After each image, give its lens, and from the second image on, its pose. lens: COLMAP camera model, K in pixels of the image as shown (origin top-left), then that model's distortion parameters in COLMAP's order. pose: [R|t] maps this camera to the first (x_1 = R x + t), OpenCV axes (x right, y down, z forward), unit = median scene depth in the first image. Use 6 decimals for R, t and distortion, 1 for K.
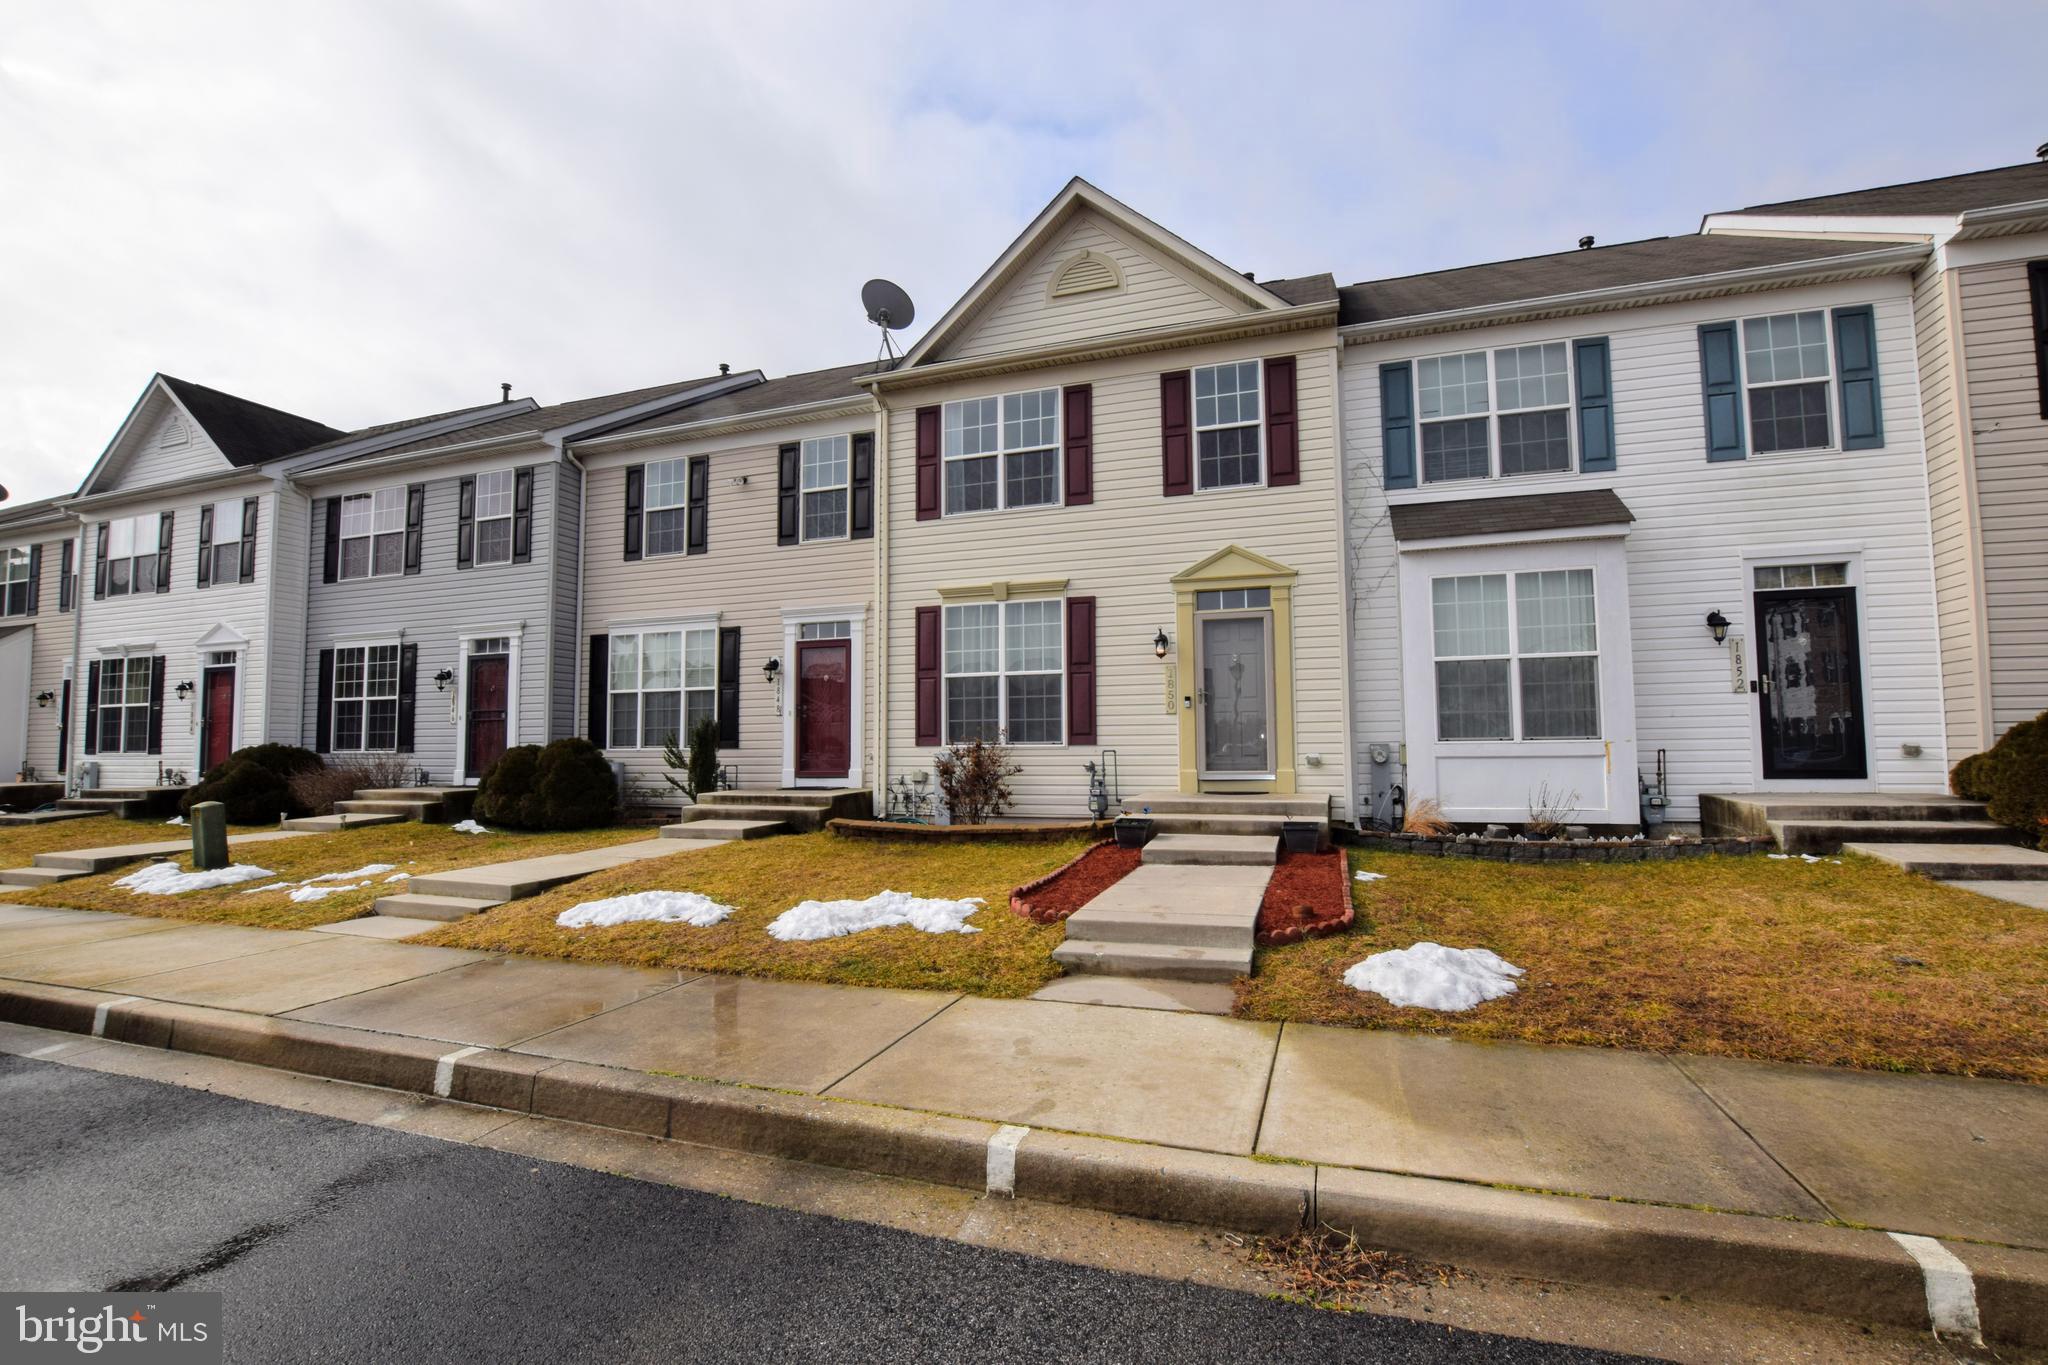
lens RADIAL K [[911.5, 0, 1026.3], [0, 911.5, 688.9], [0, 0, 1]] dist [-0.031558, 0.003664]
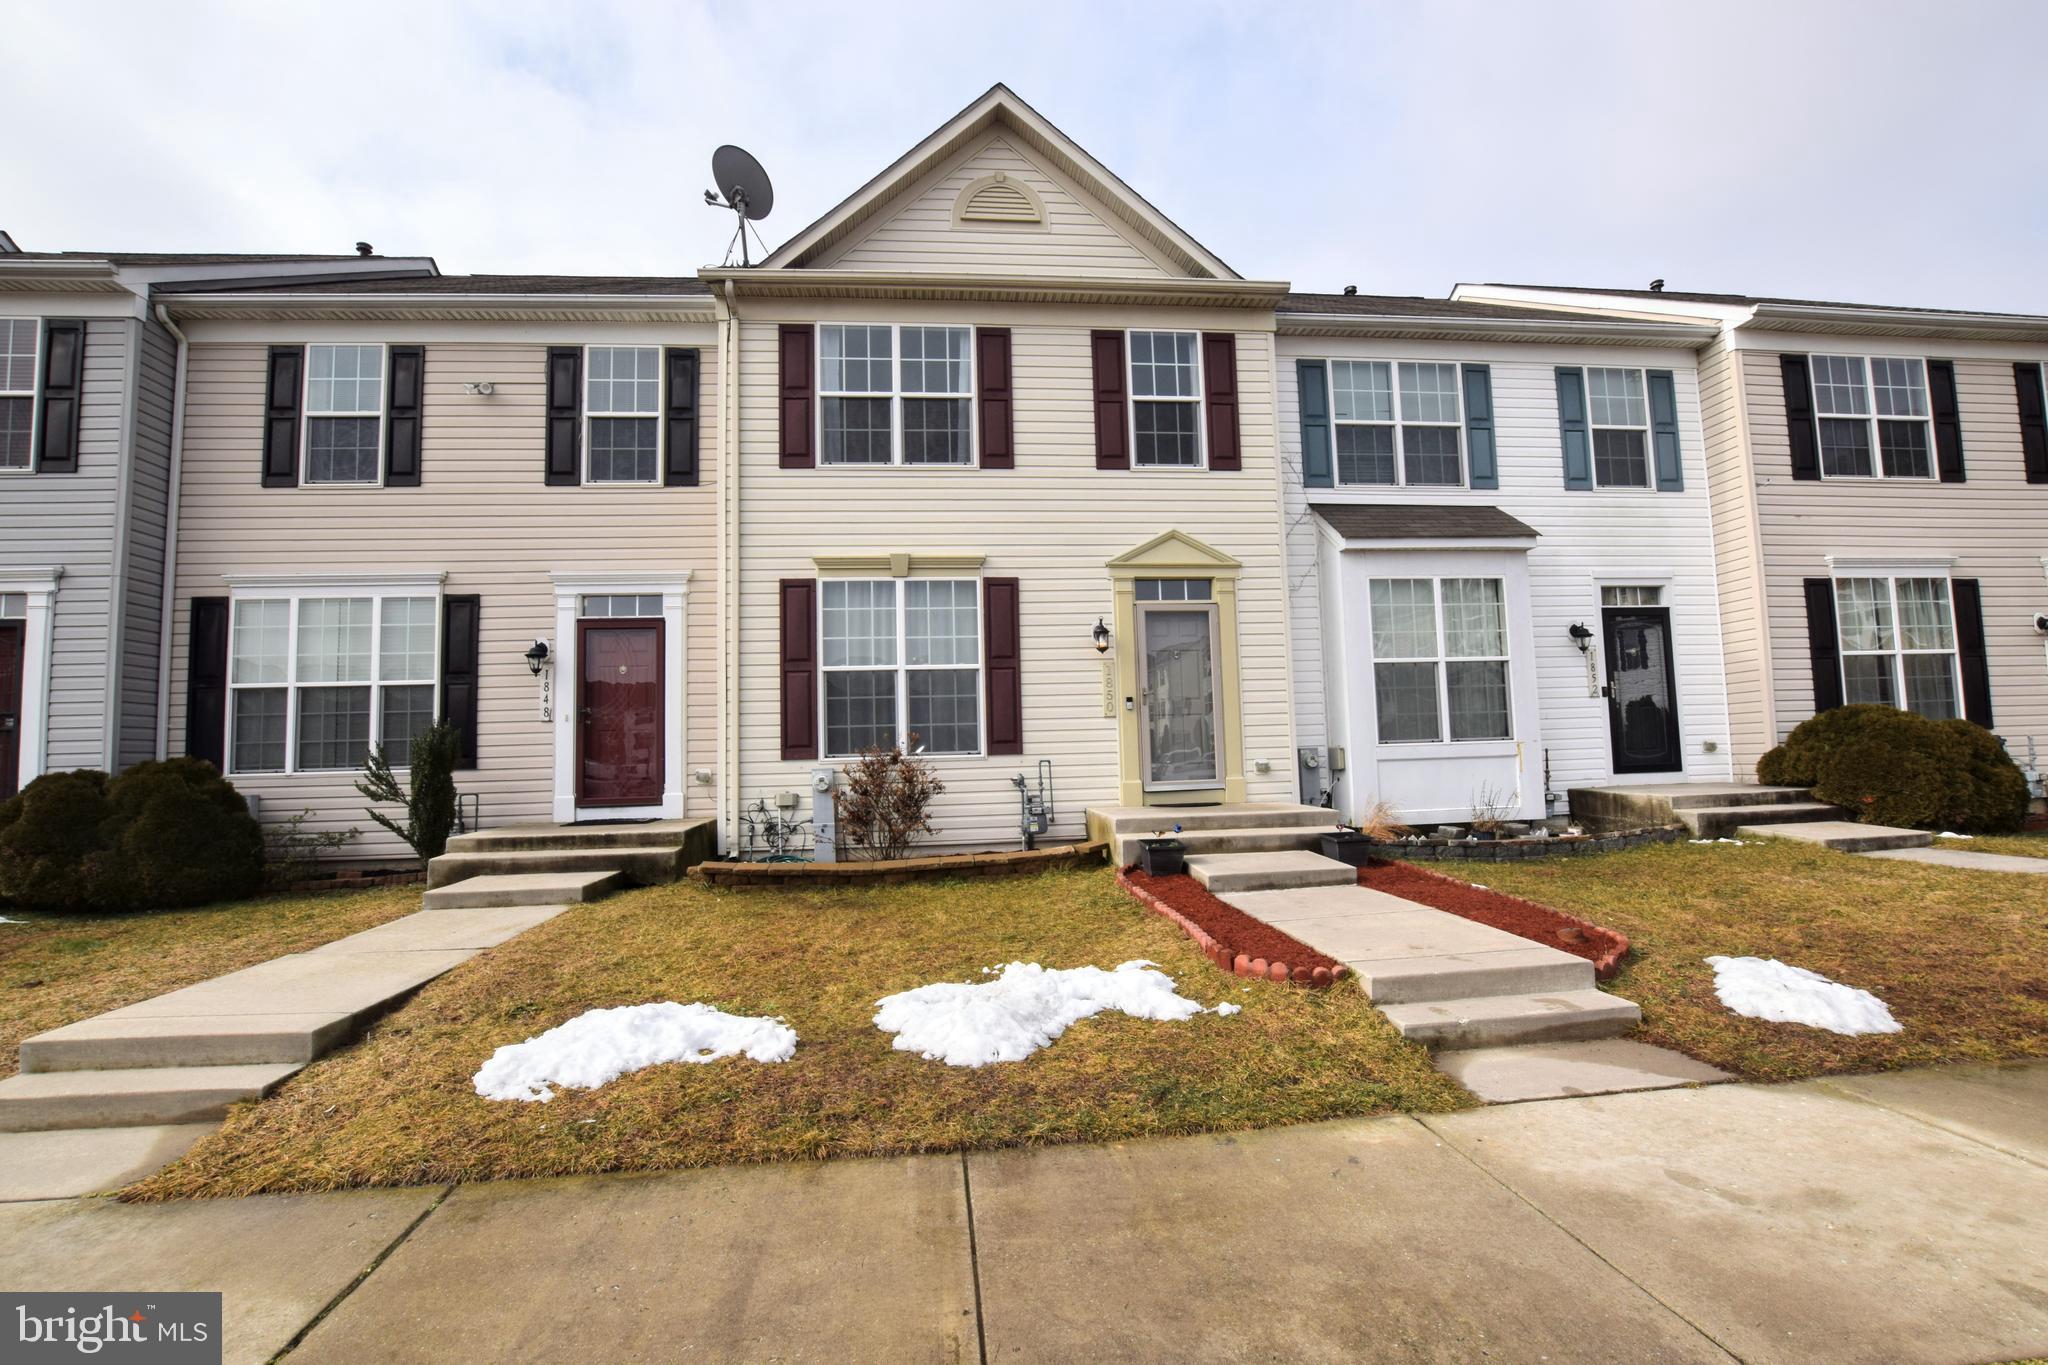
lens RADIAL K [[918.0, 0, 1026.5], [0, 918.0, 686.9], [0, 0, 1]] dist [-0.031026, 0.003789]
pose [[0.906138, 0.015113, 0.422711, -0.286829], [-0.006946, 0.999758, -0.020854, 0.017600], [-0.422924, 0.015960, 0.906024, 0.238379]]
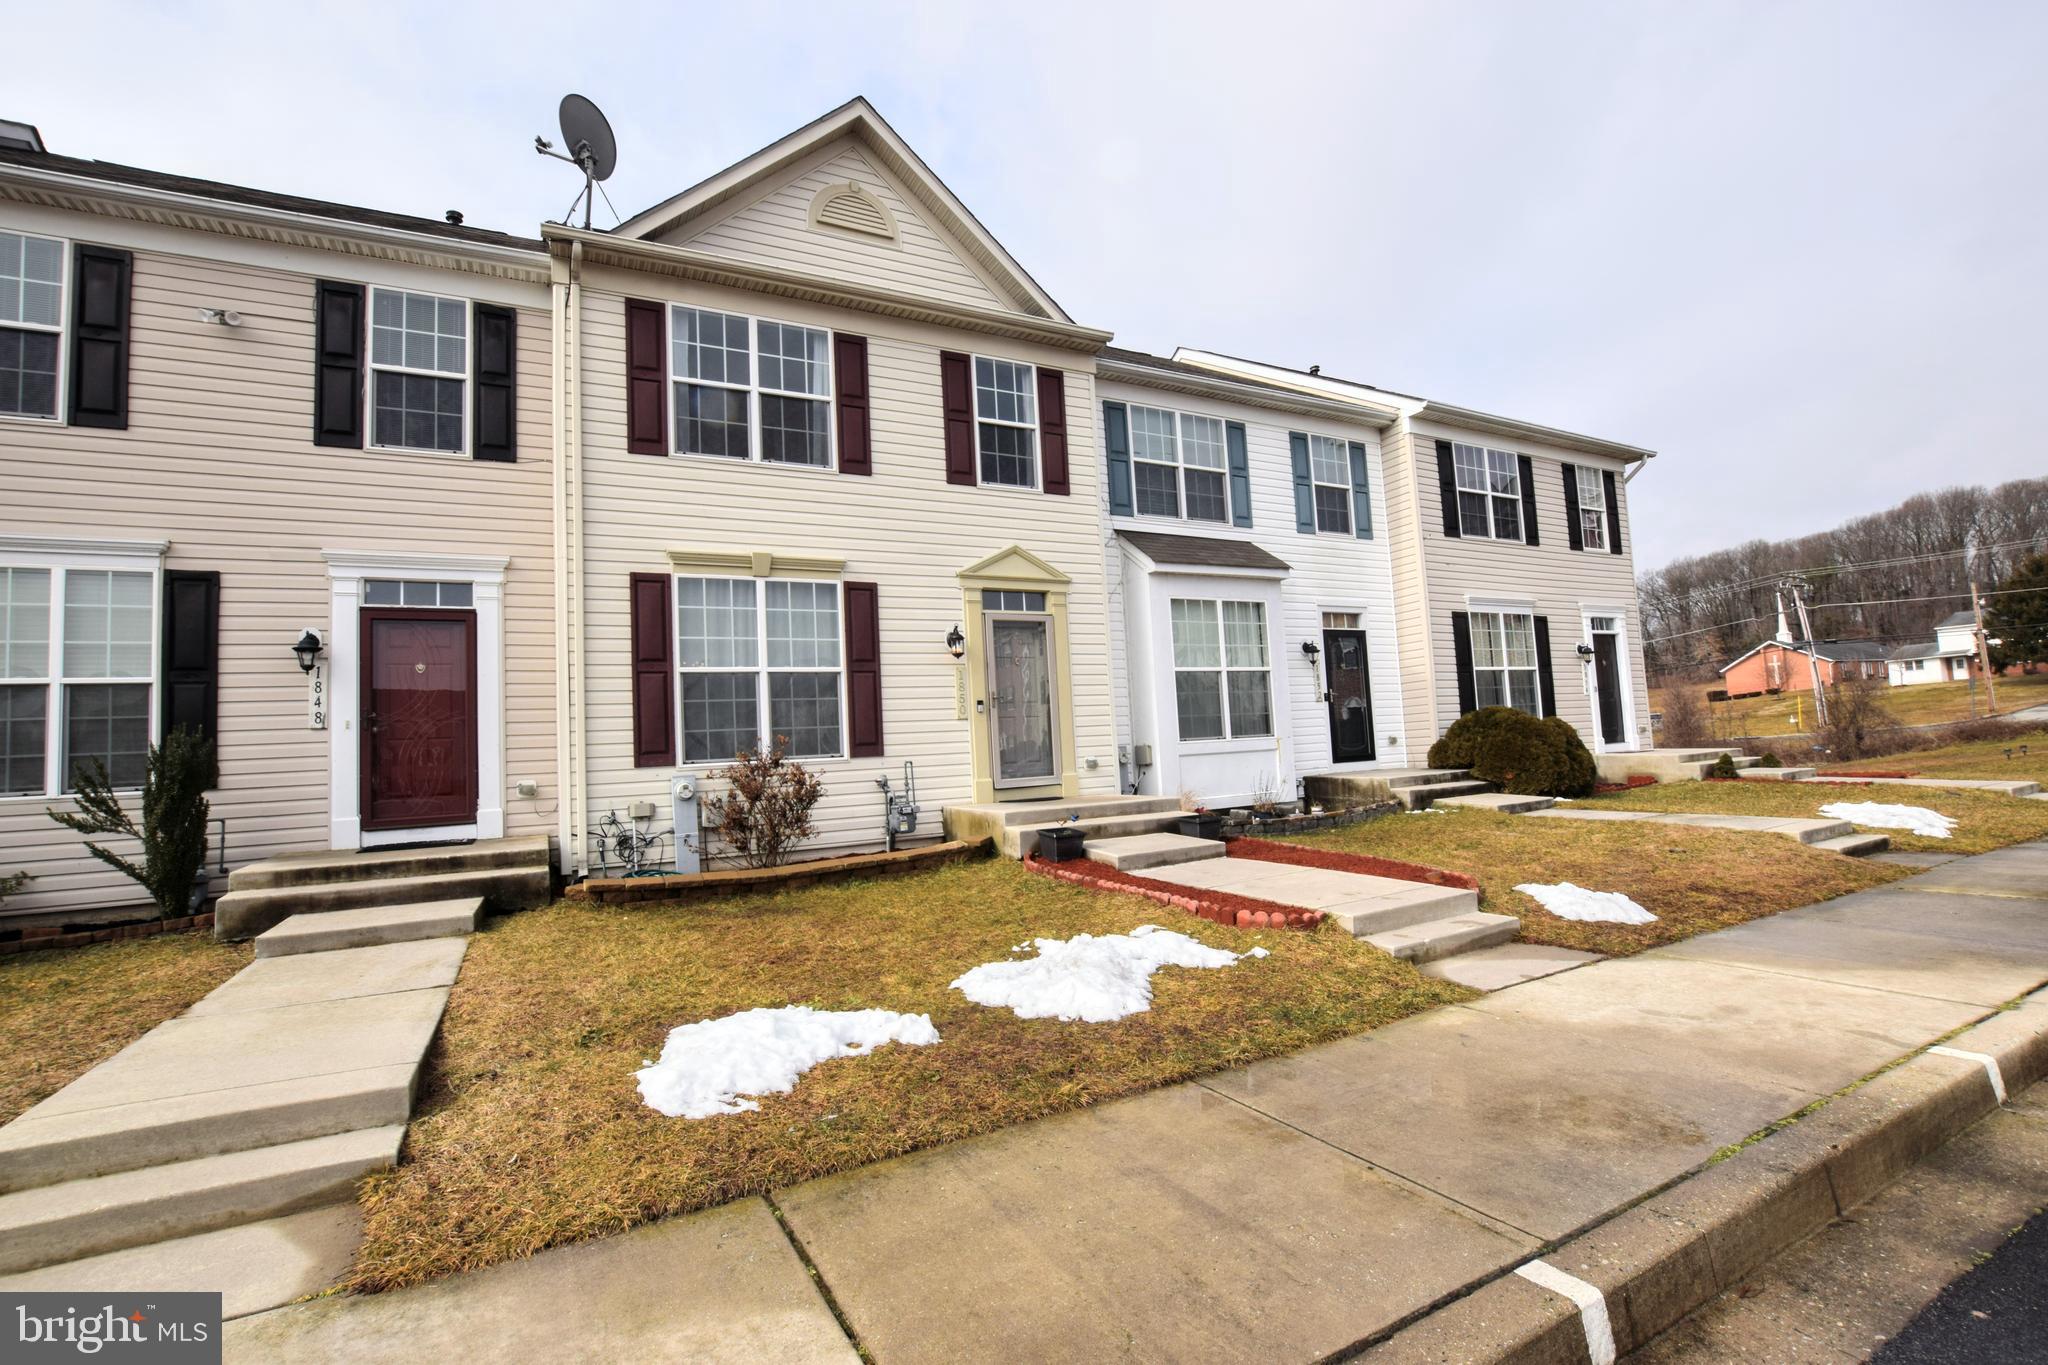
lens RADIAL K [[911.2, 0, 1026.8], [0, 911.2, 688.2], [0, 0, 1]] dist [-0.032291, 0.004739]
pose [[0.682413, 0.024574, 0.730554, -0.471526], [-0.000512, 0.999451, -0.033140, 0.026727], [-0.730967, 0.022241, 0.682050, 0.326987]]
